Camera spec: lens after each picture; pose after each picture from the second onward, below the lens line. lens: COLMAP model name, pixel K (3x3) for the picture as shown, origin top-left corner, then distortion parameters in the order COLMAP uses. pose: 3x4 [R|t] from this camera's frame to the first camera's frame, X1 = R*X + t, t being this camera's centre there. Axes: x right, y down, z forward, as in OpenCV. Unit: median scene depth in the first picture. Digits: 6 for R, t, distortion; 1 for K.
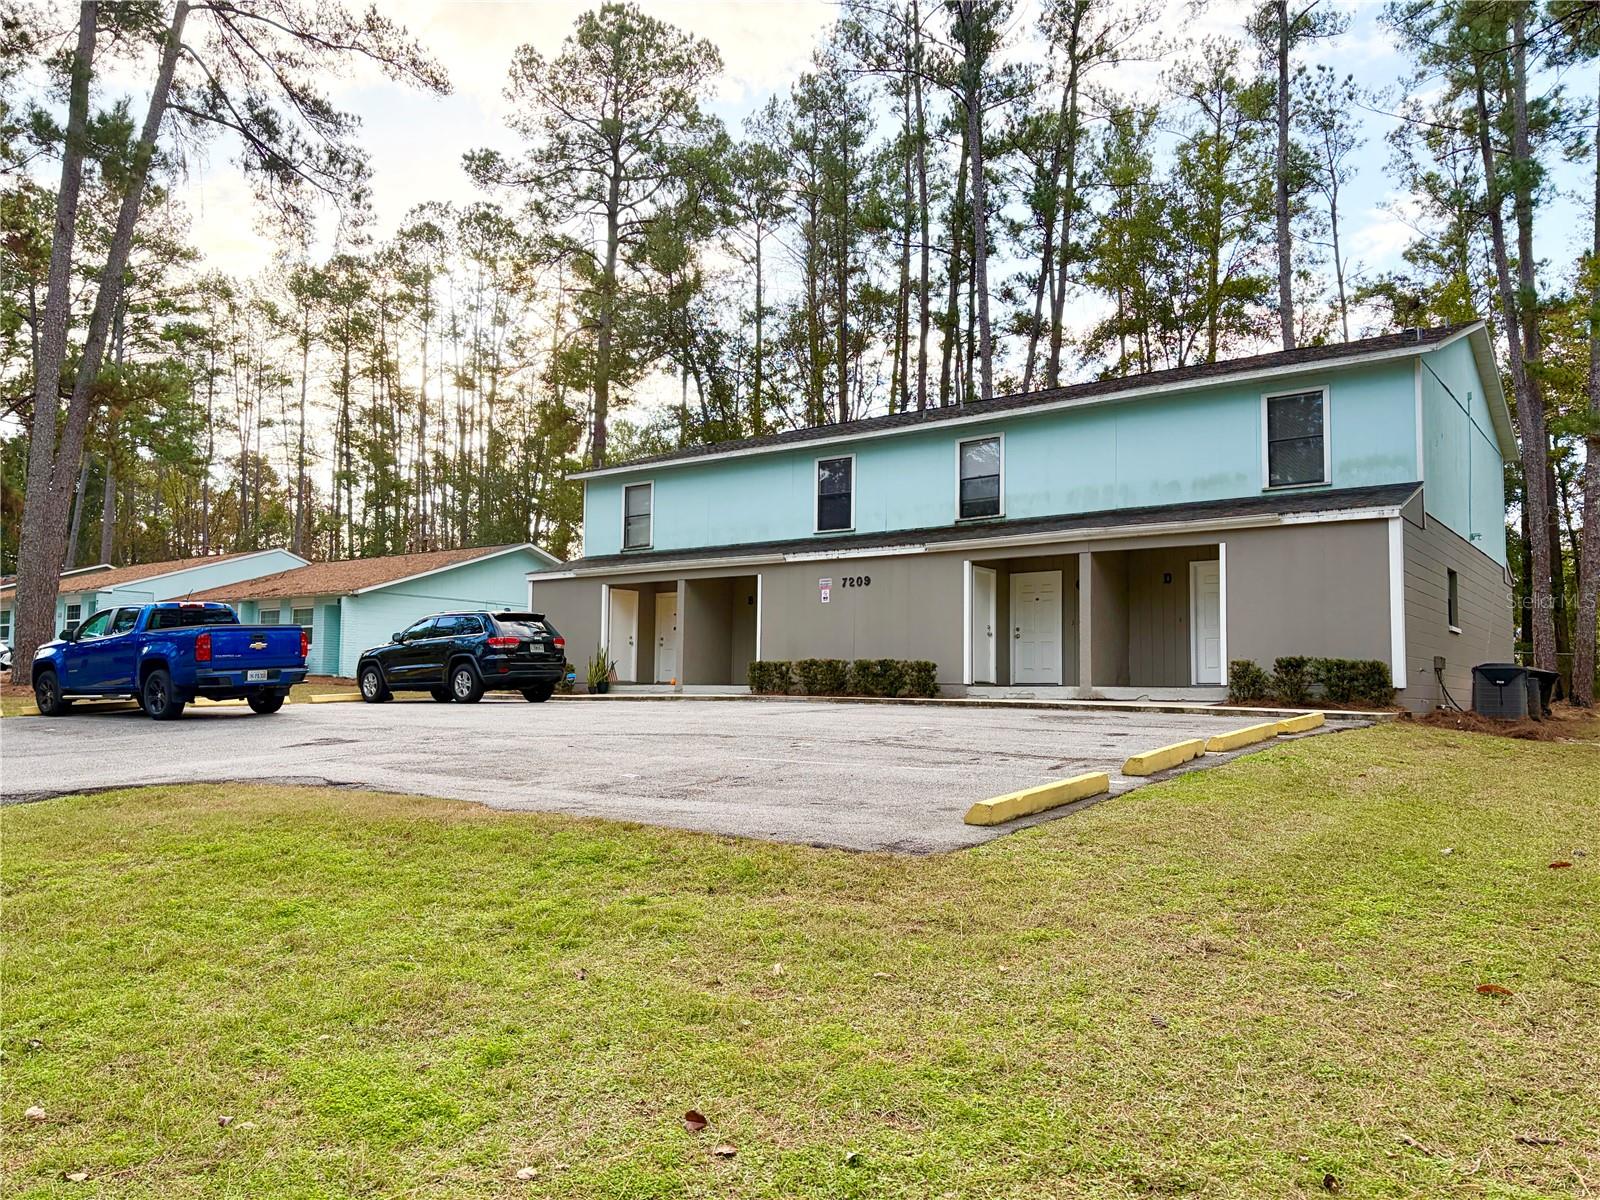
lens RADIAL K [[1203.9, 0, 797.7], [0, 1203.9, 606.9], [0, 0, 1]] dist [0.055597, -0.057968]
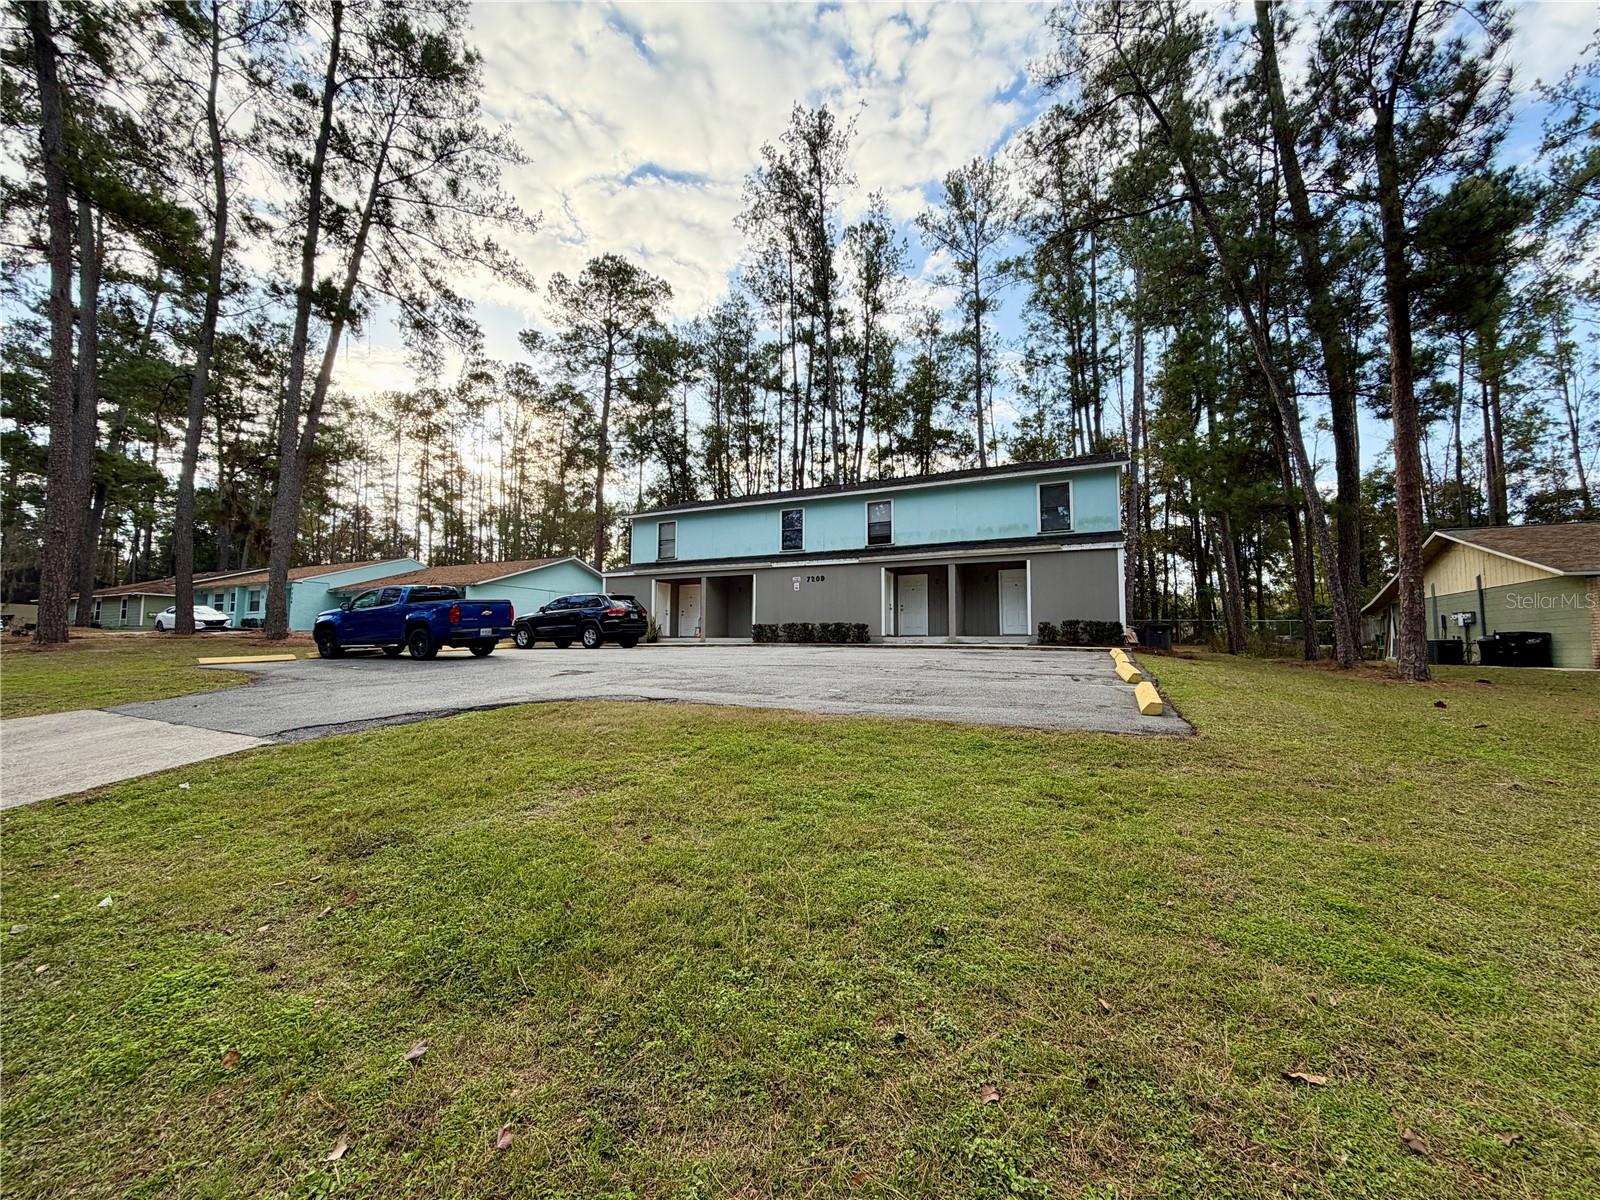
lens RADIAL K [[638.2, 0, 800.0], [0, 638.2, 600.0], [0, 0, 1]] dist [0.000510, -0.000138]
pose [[0.979782, 0.005672, 0.199988, -0.103639], [-0.006406, 0.999975, 0.003023, 0.004904], [-0.199966, -0.004243, 0.979794, 0.049166]]
